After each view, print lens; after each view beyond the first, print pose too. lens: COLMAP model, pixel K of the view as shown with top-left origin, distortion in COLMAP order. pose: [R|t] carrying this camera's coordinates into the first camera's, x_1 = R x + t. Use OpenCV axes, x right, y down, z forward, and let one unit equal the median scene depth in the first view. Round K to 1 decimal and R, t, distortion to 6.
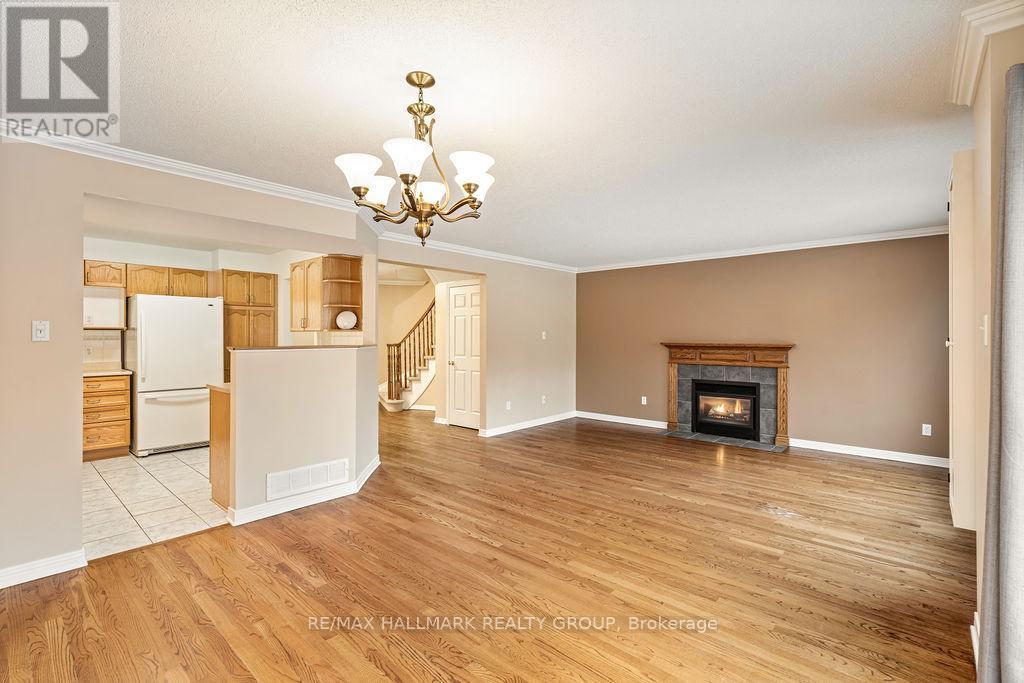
lens RADIAL K [[459.9, 0, 515.7], [0, 459.9, 335.2], [0, 0, 1]] dist [-0.002136, 0.000674]
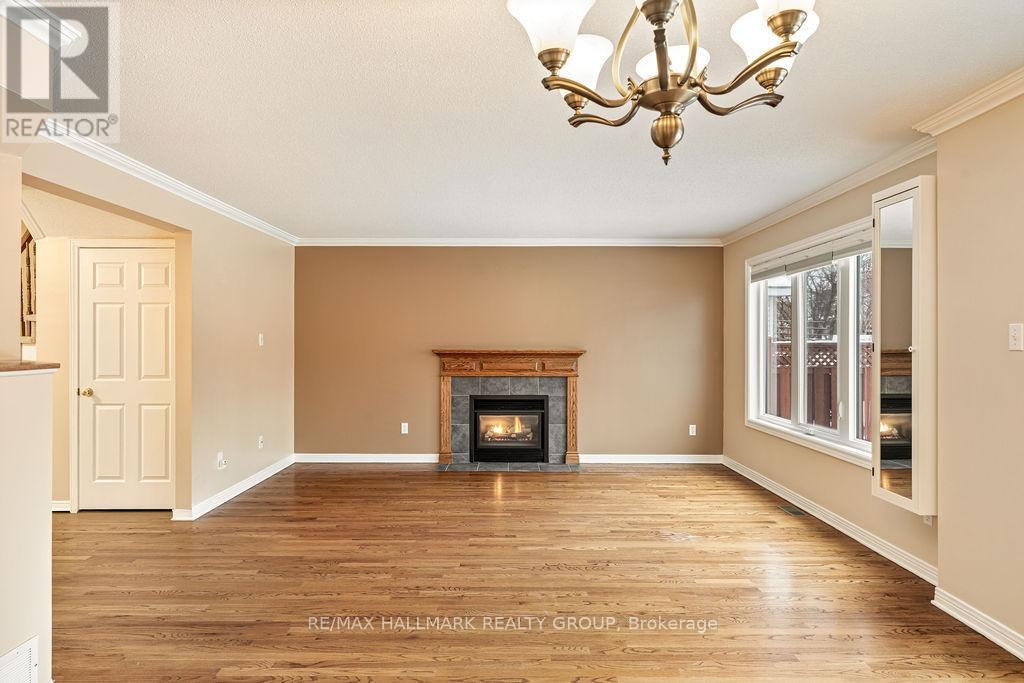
lens RADIAL K [[587.7, 0, 510.7], [0, 587.7, 343.0], [0, 0, 1]] dist [-0.004213, 0.001458]
pose [[0.754880, -0.001303, 0.655862, -0.231254], [-0.002279, 0.999987, 0.004610, 0.000295], [-0.655860, -0.004975, 0.754867, 0.192606]]
